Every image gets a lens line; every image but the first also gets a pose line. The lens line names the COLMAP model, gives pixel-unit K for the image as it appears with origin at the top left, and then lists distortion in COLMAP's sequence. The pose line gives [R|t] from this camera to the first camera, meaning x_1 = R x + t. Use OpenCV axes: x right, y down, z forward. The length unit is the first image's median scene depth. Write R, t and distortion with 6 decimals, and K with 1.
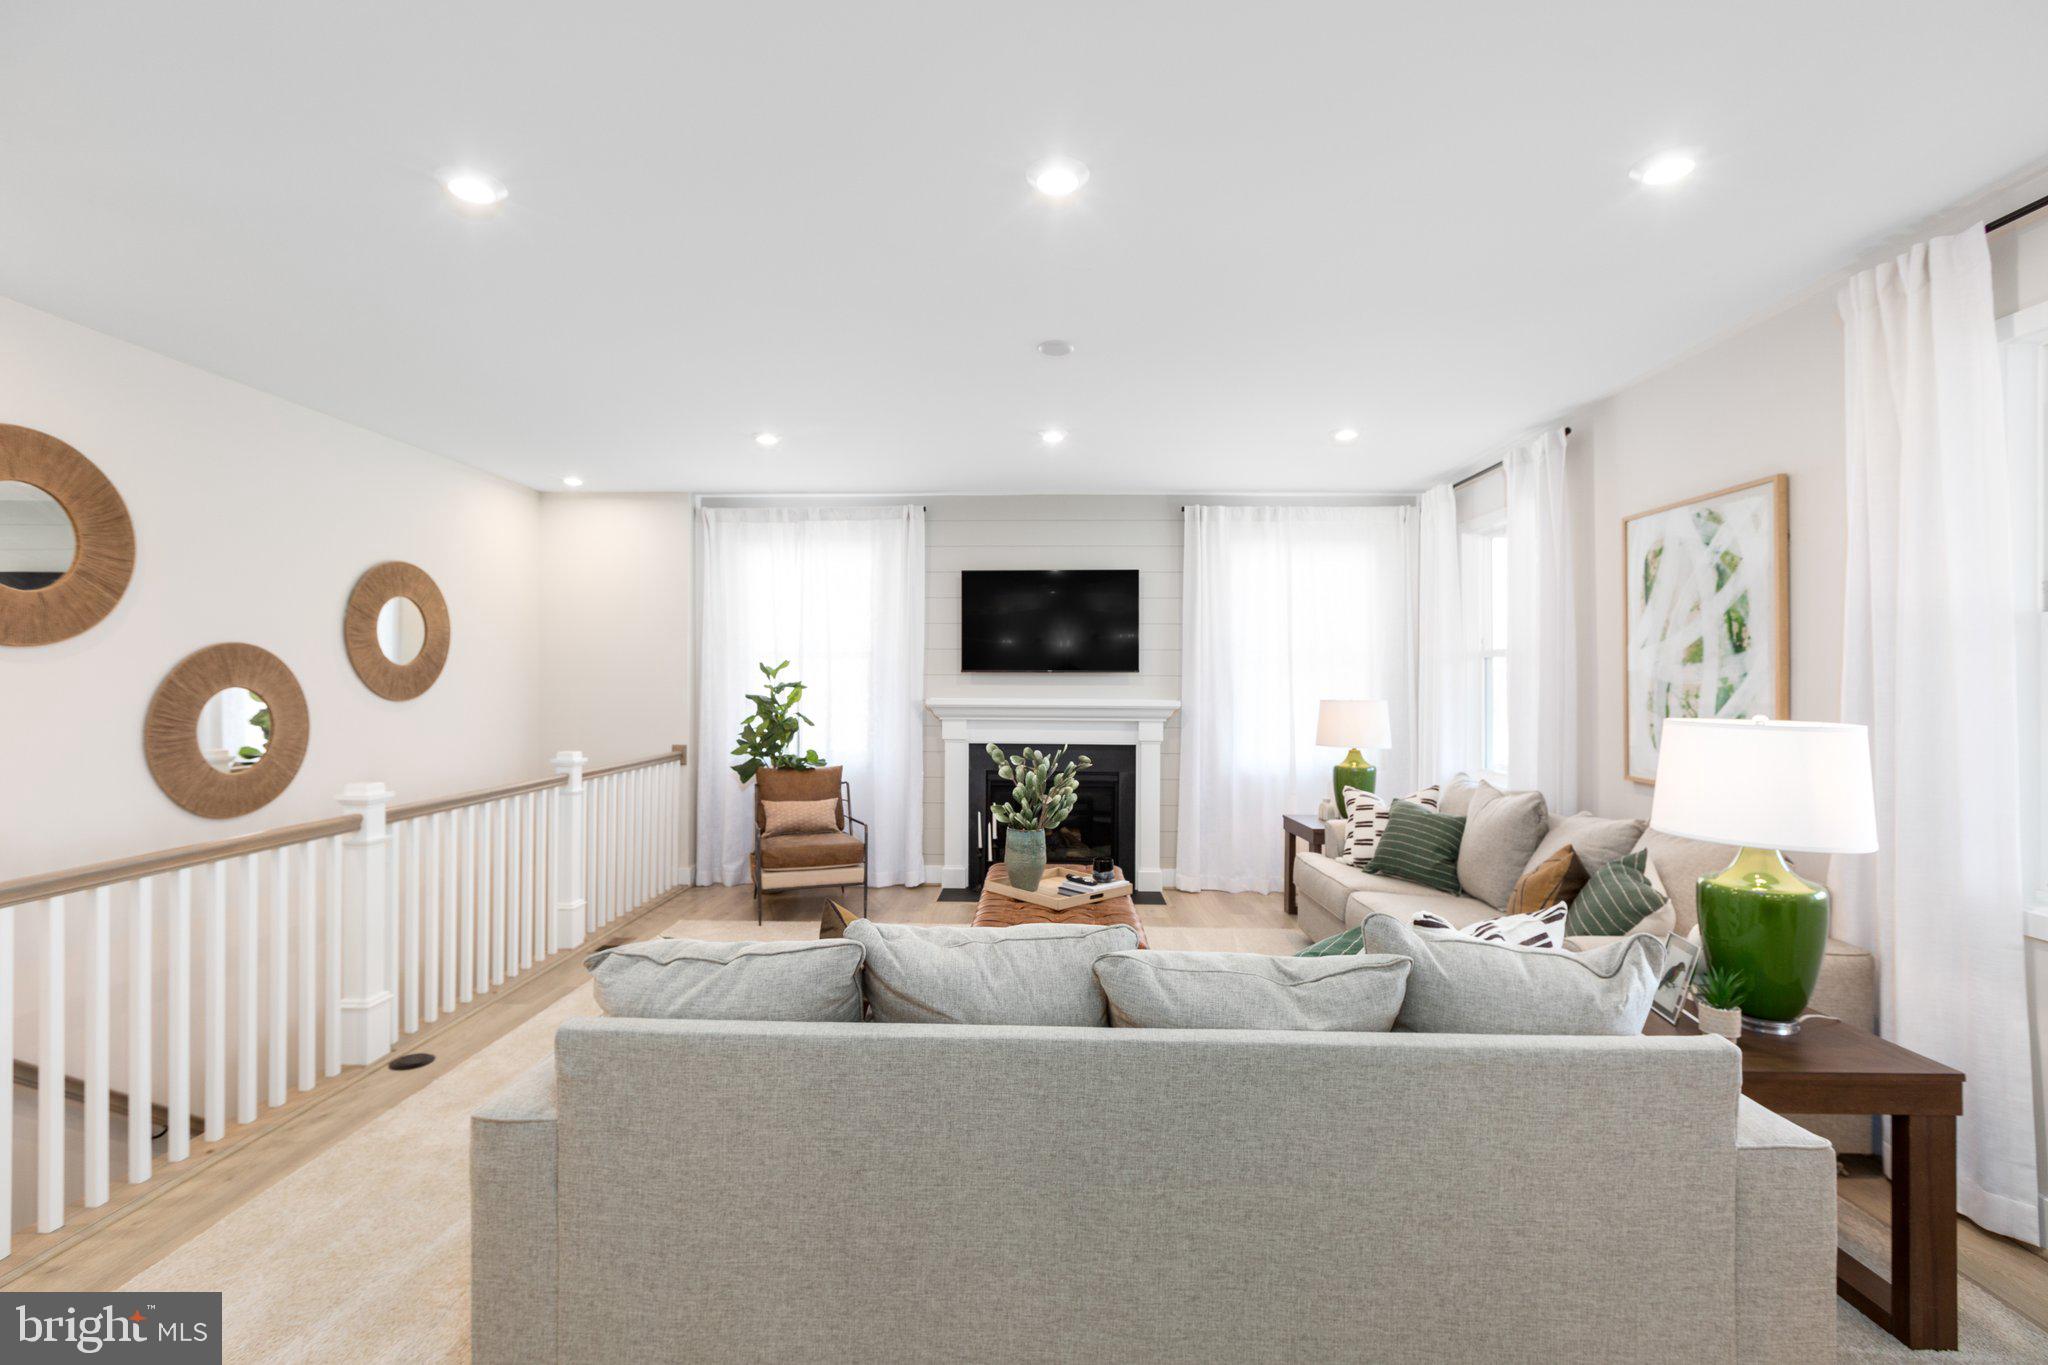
lens RADIAL K [[911.0, 0, 1006.3], [0, 911.0, 678.2], [0, 0, 1]] dist [0.002156, -0.001873]
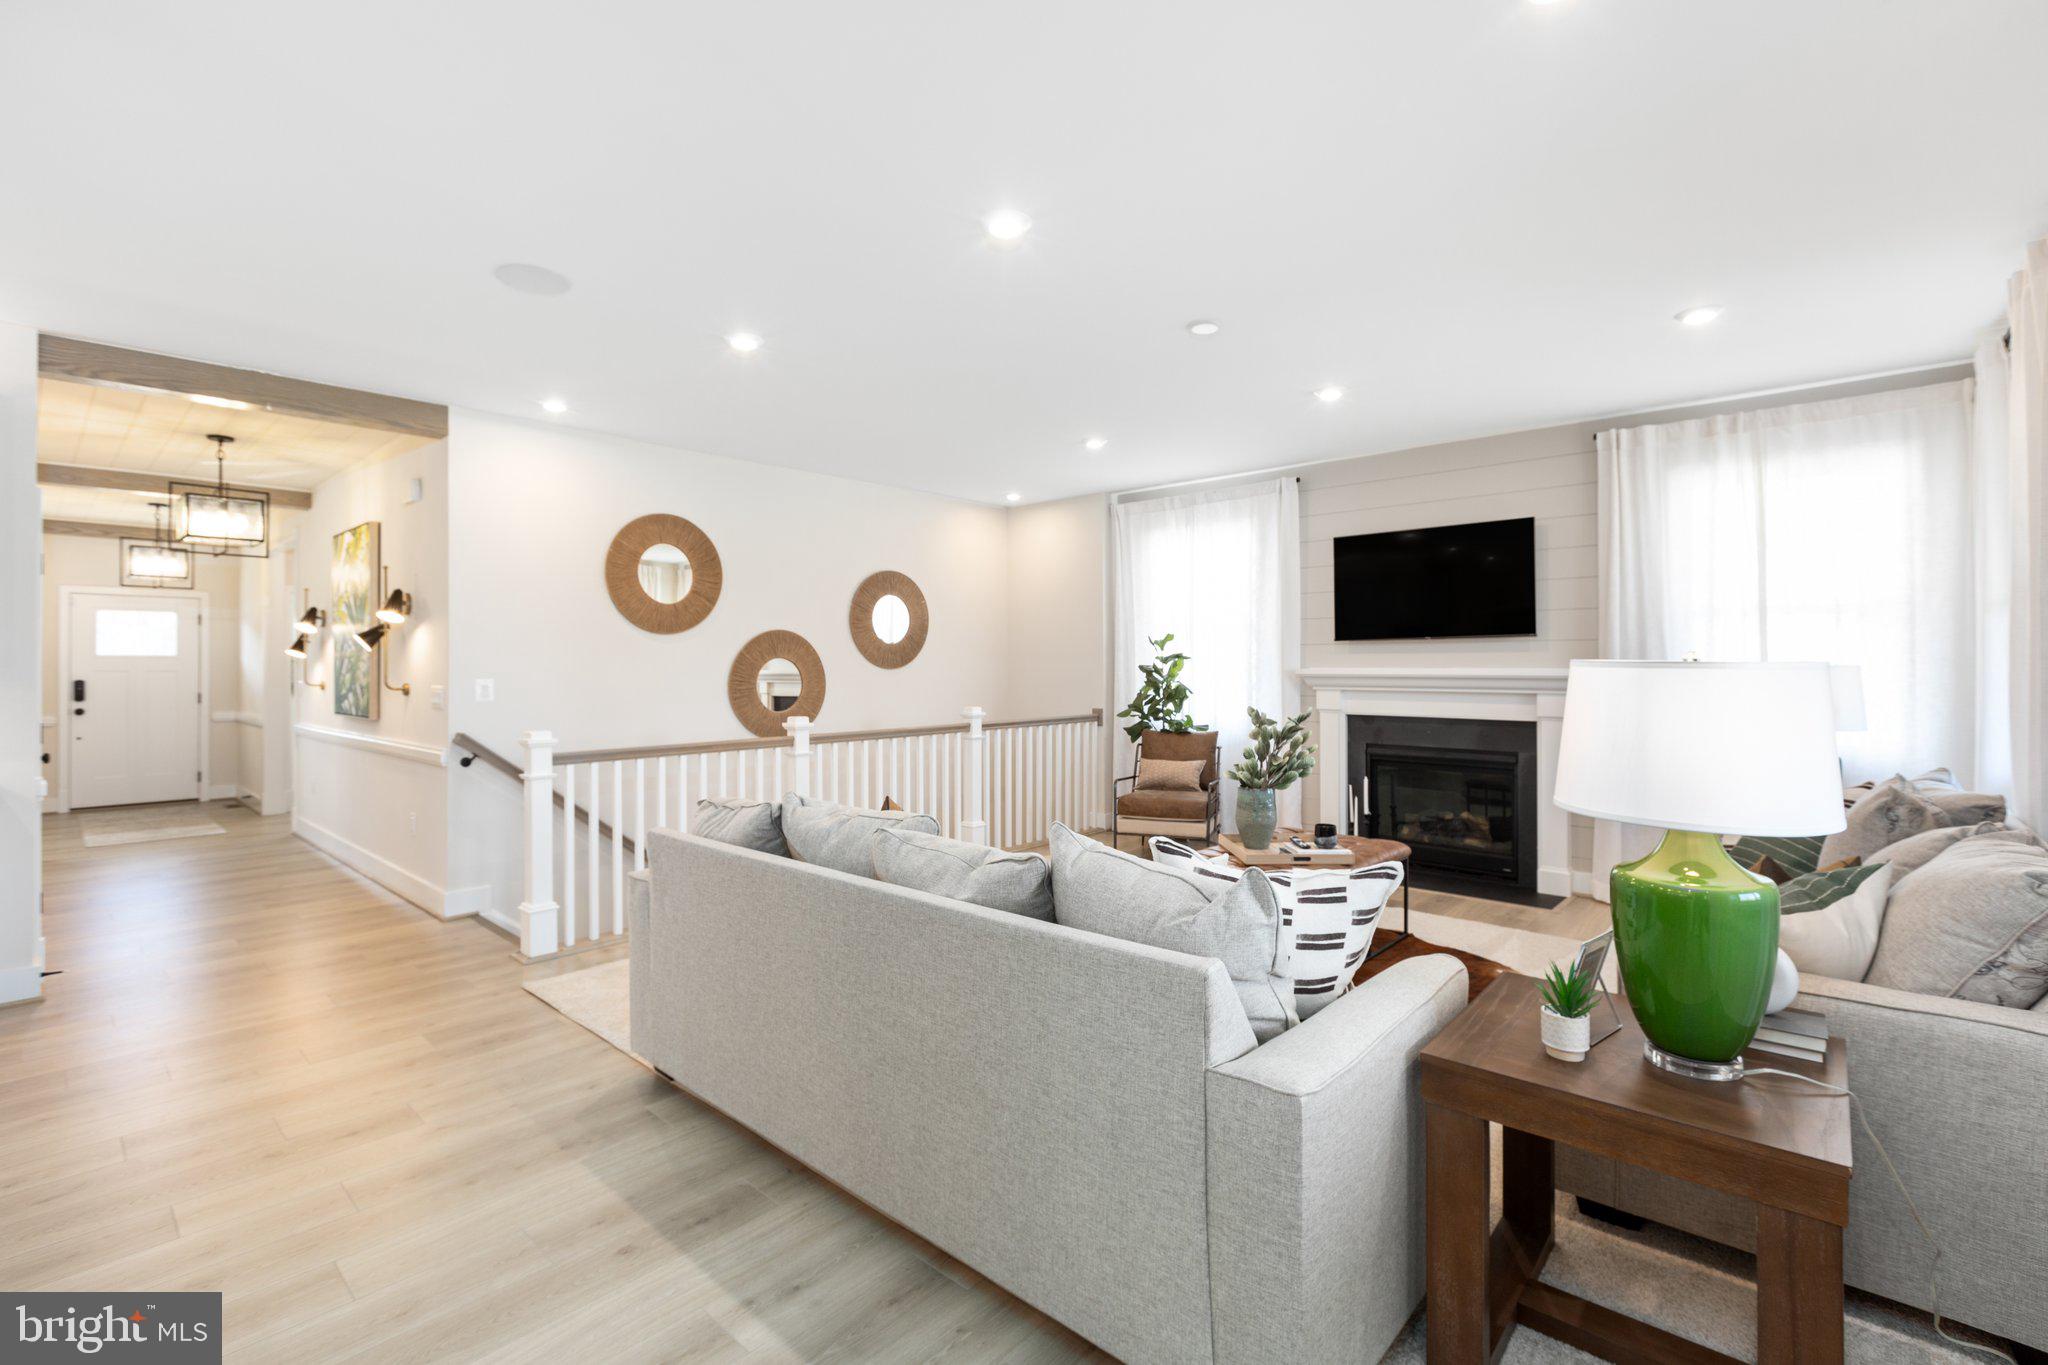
lens RADIAL K [[911.0, 0, 1012.1], [0, 911.0, 673.4], [0, 0, 1]] dist [0.002156, -0.001873]
pose [[0.765371, -0.000526, -0.643590, 0.333119], [0.007078, 0.999946, 0.007601, 0.018923], [0.643551, -0.010373, 0.765333, 0.026620]]
